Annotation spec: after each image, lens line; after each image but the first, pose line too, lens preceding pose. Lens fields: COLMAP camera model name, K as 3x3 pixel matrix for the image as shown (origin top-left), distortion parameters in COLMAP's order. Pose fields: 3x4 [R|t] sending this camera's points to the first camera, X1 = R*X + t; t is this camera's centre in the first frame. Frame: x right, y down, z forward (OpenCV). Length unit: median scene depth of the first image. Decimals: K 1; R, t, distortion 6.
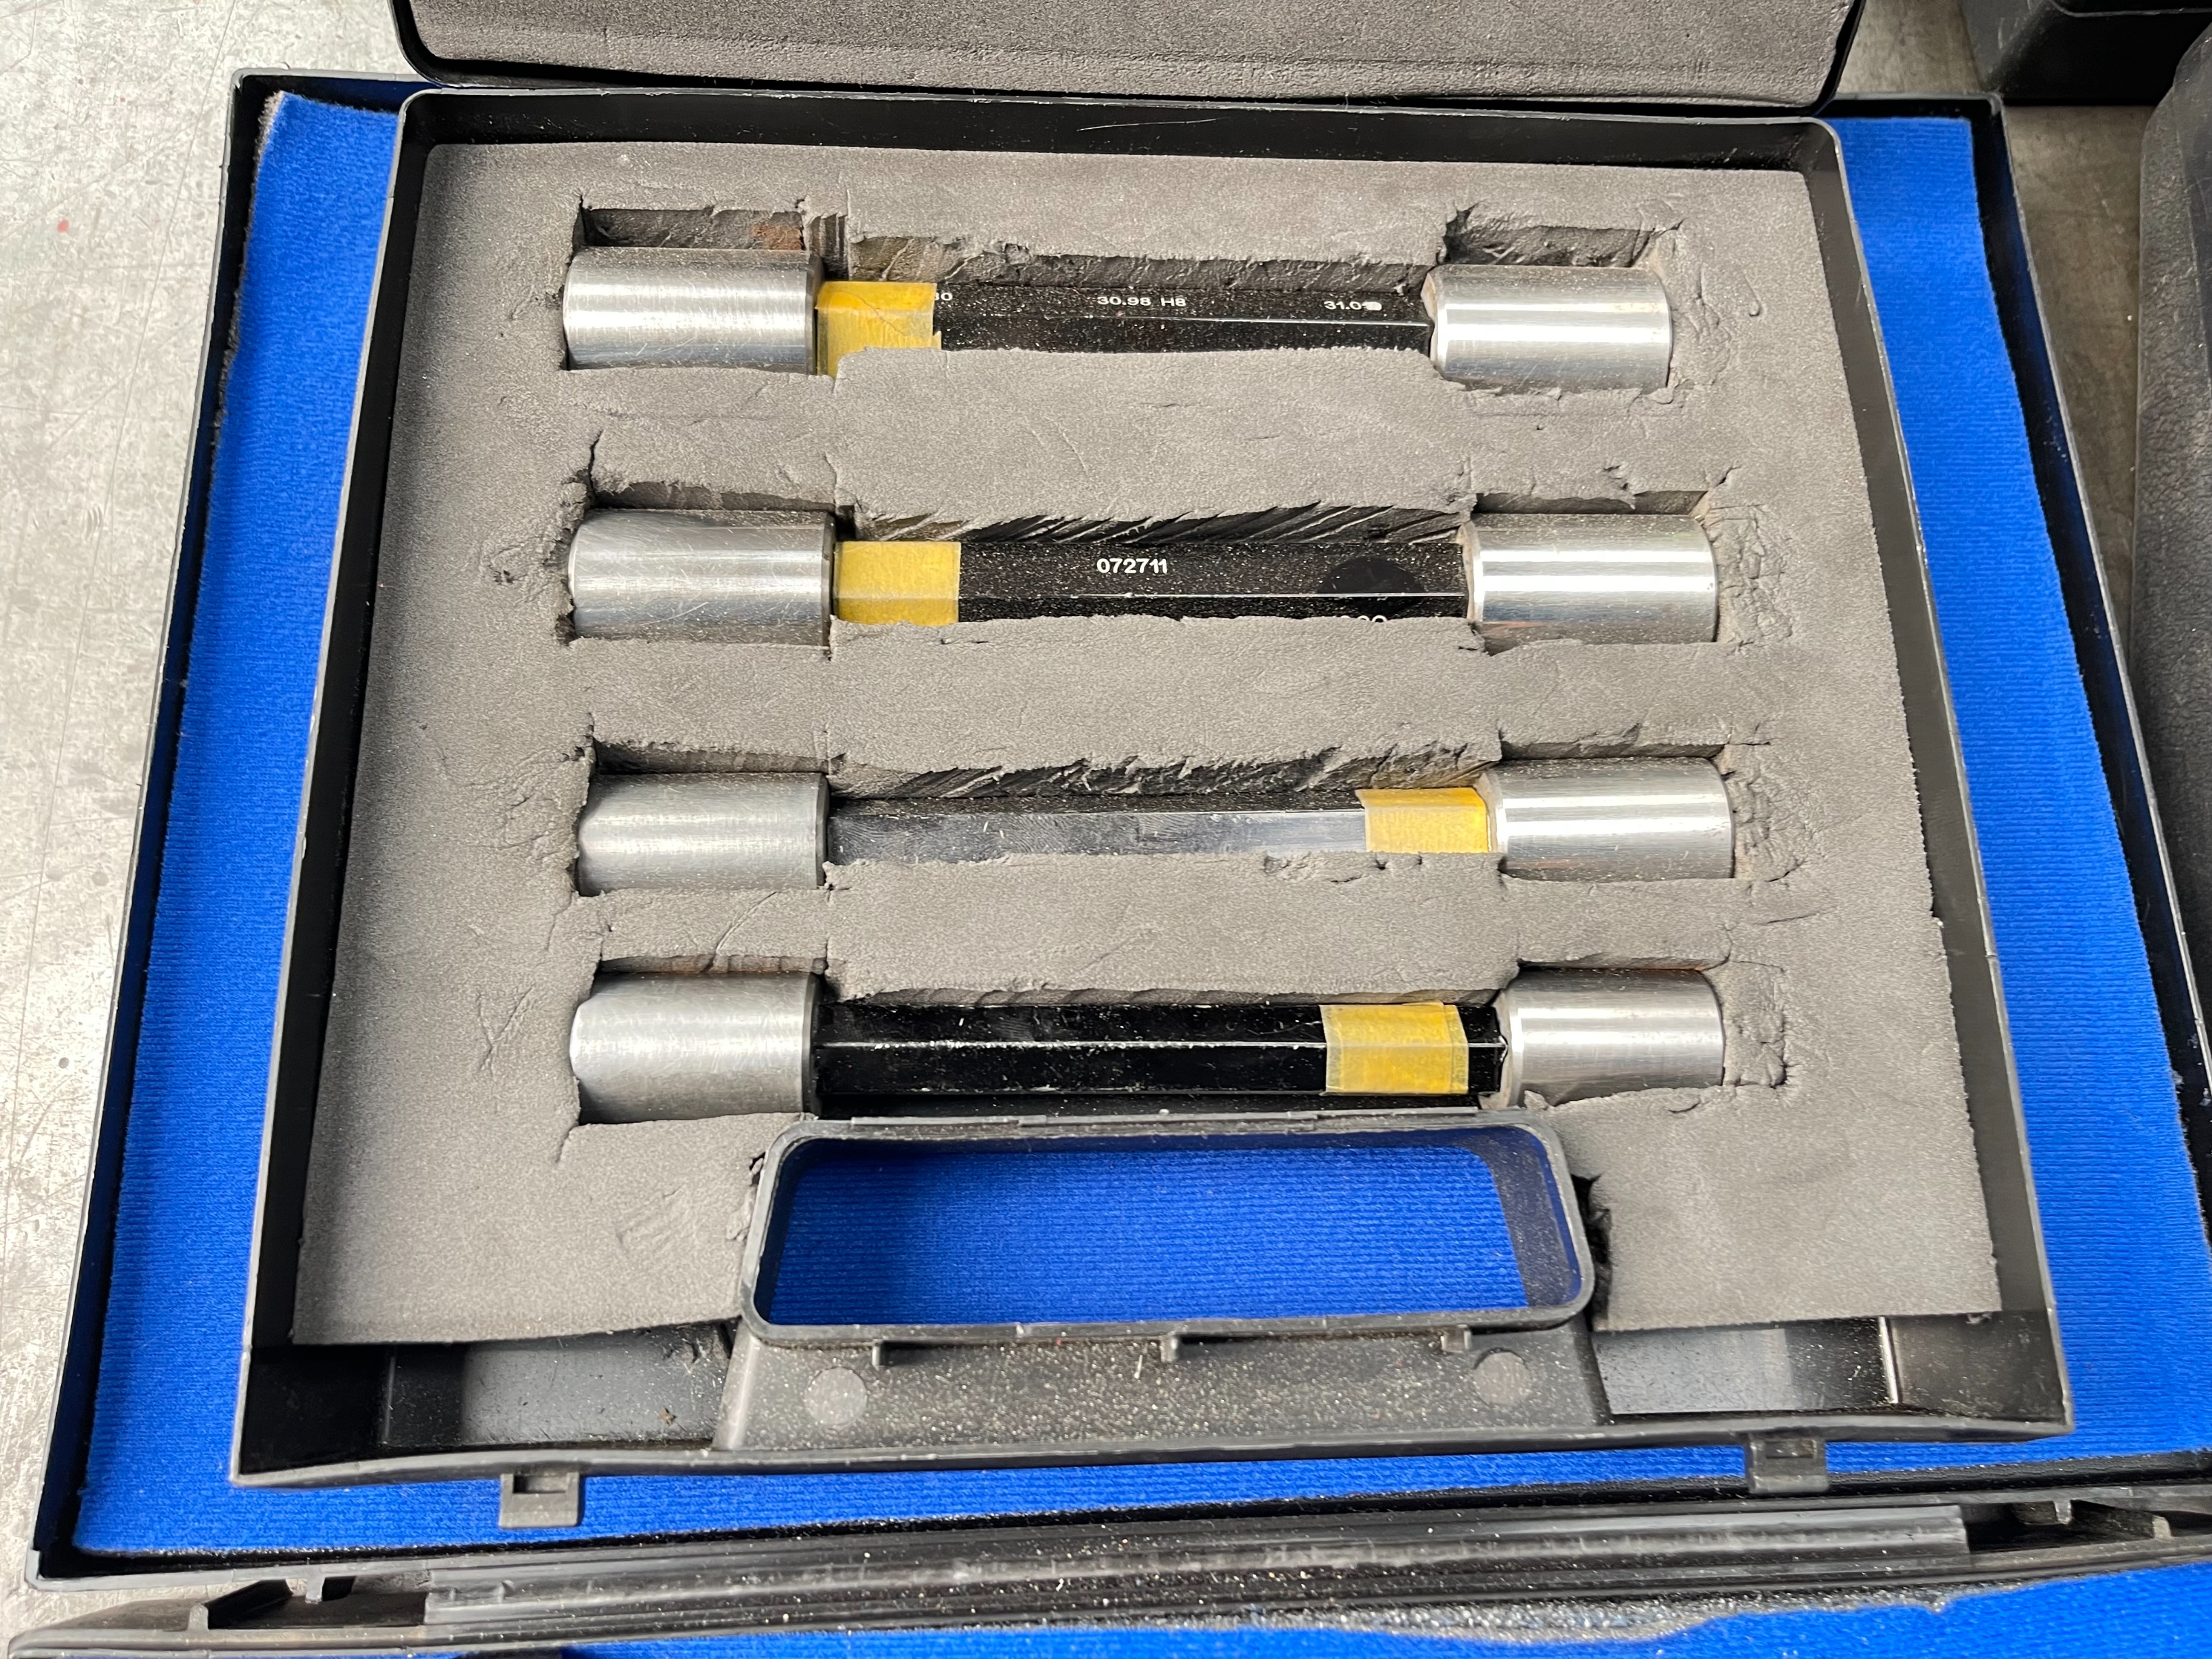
lens RADIAL K [[1656.2, 0, 1097.6], [0, 1656.2, 831.5], [0, 0, 1]] dist [0.019211, -0.042441]
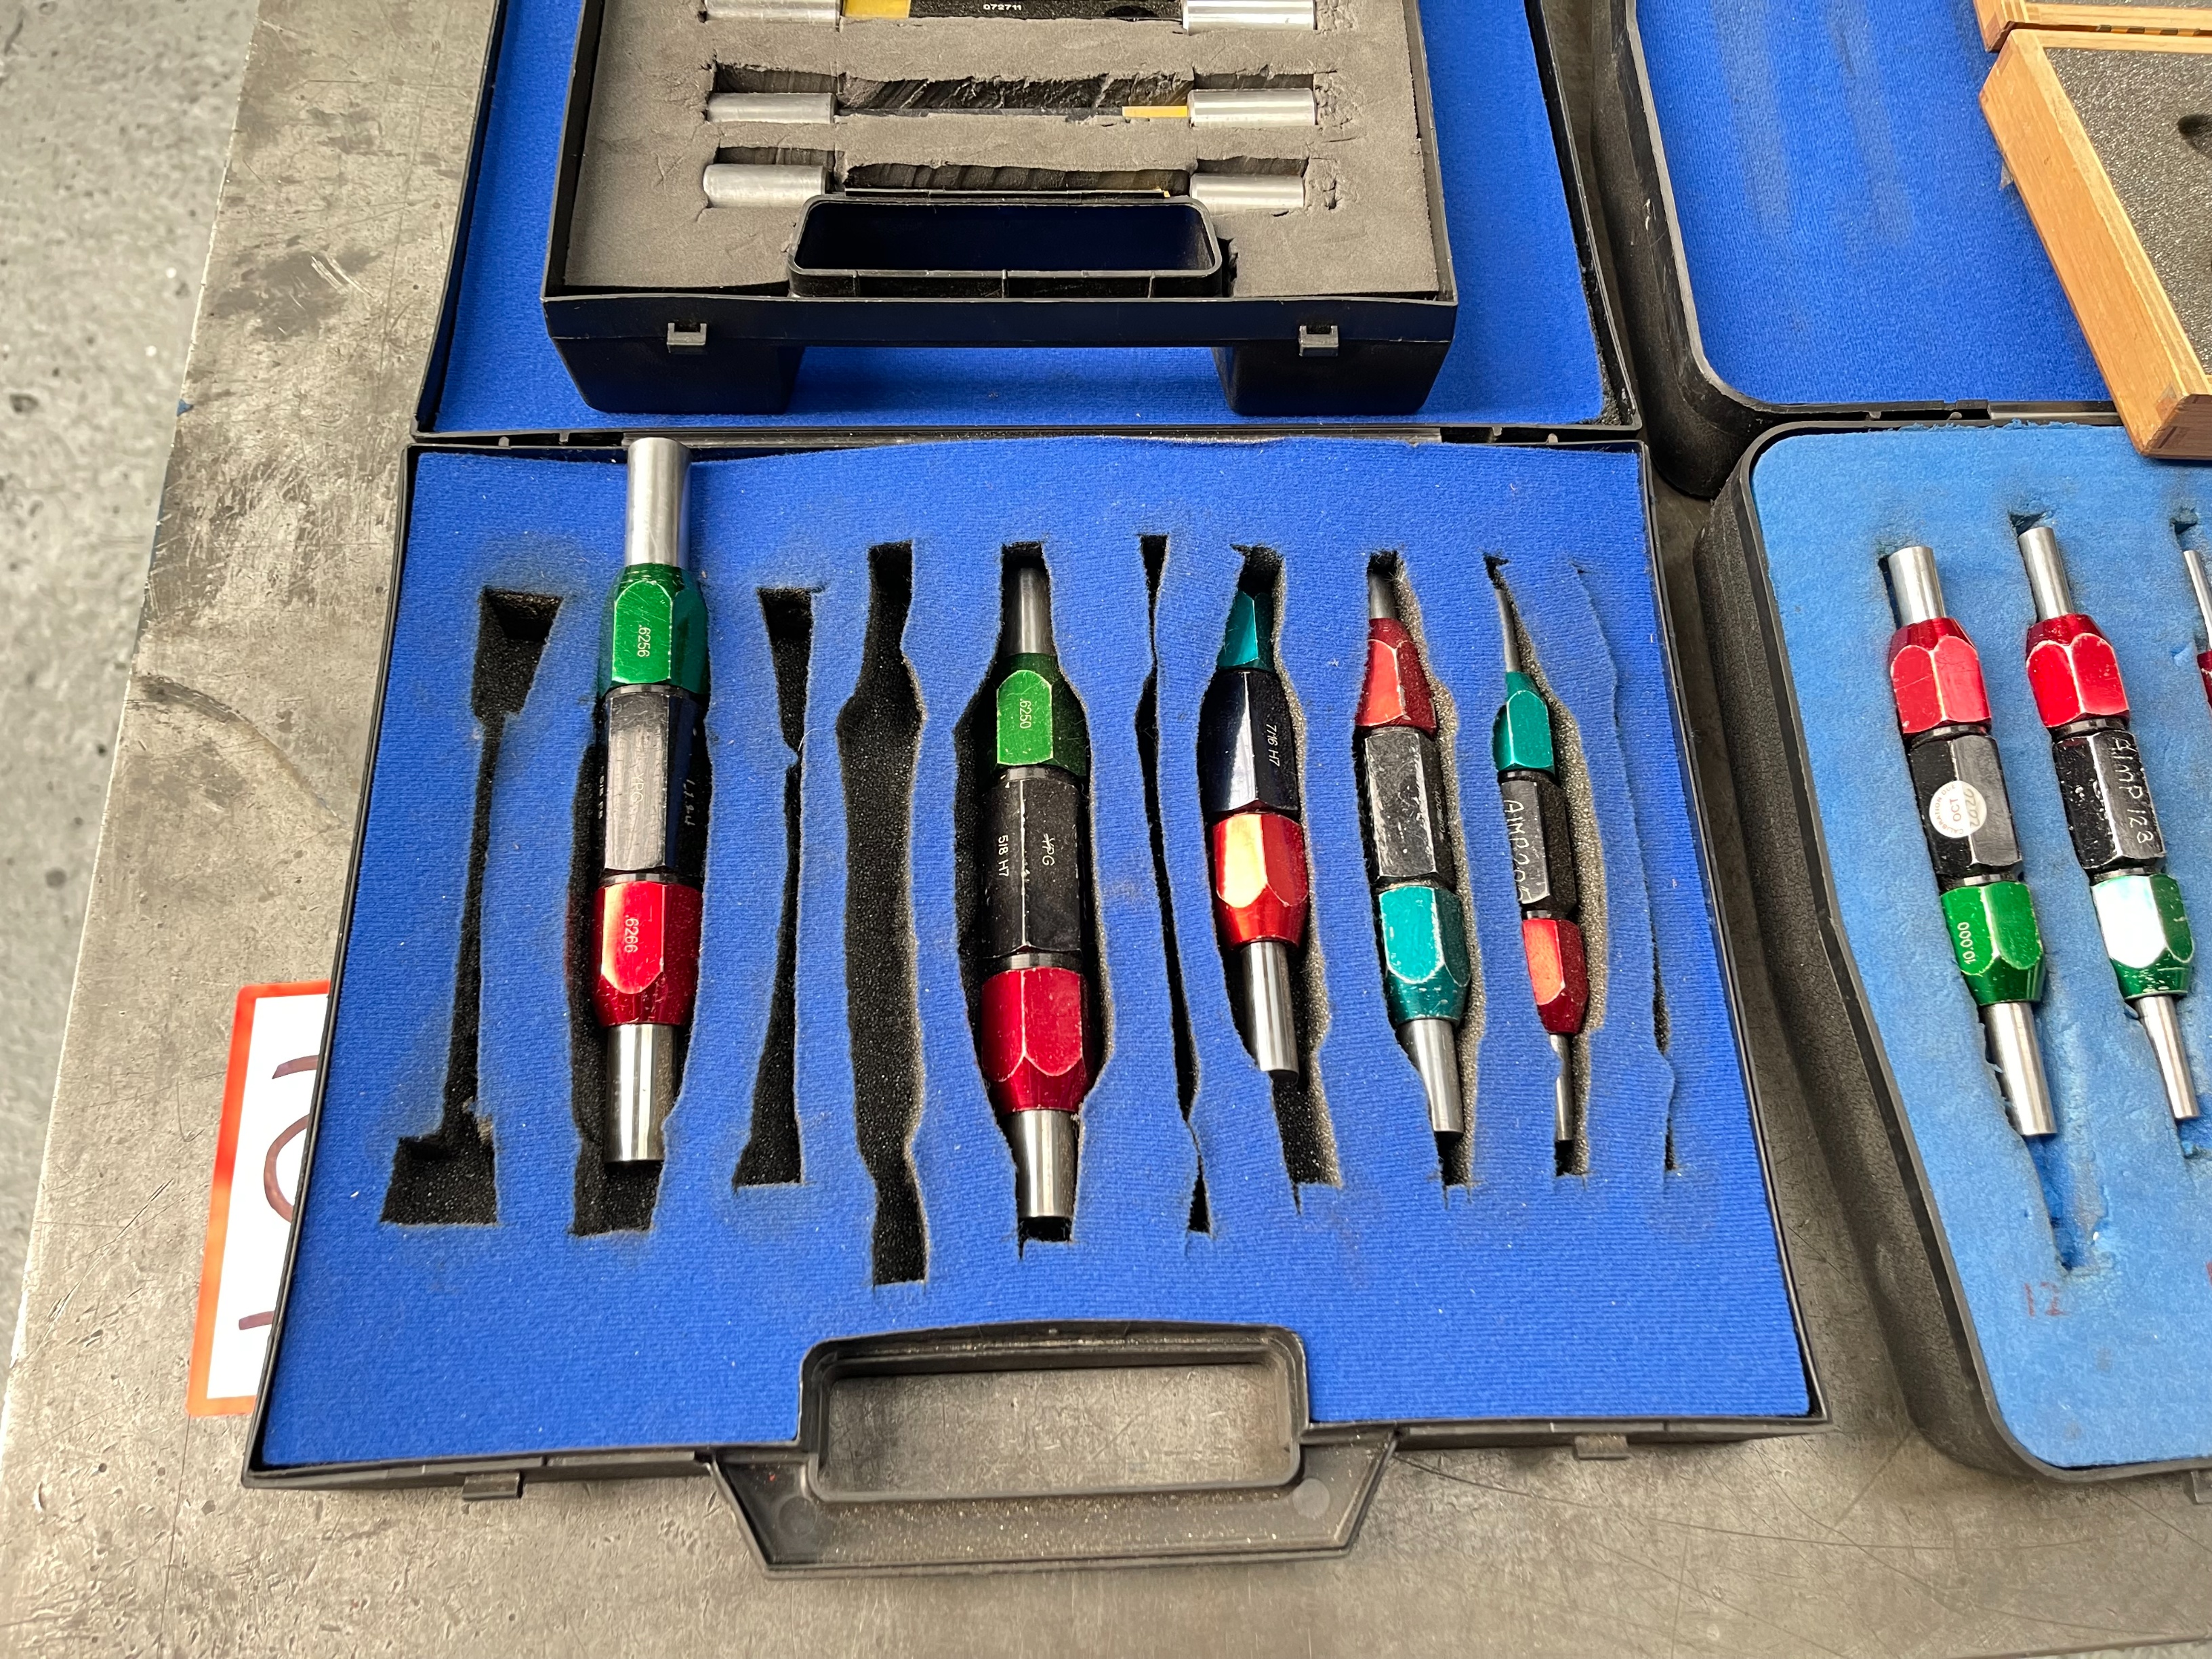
lens RADIAL K [[1656.2, 0, 1101.0], [0, 1656.2, 823.4], [0, 0, 1]] dist [0.019211, -0.042441]
pose [[0.999726, -0.009137, -0.021565, 0.174105], [0.005866, 0.989096, -0.147156, 1.086802], [0.022675, 0.146989, 0.988878, -0.756303]]
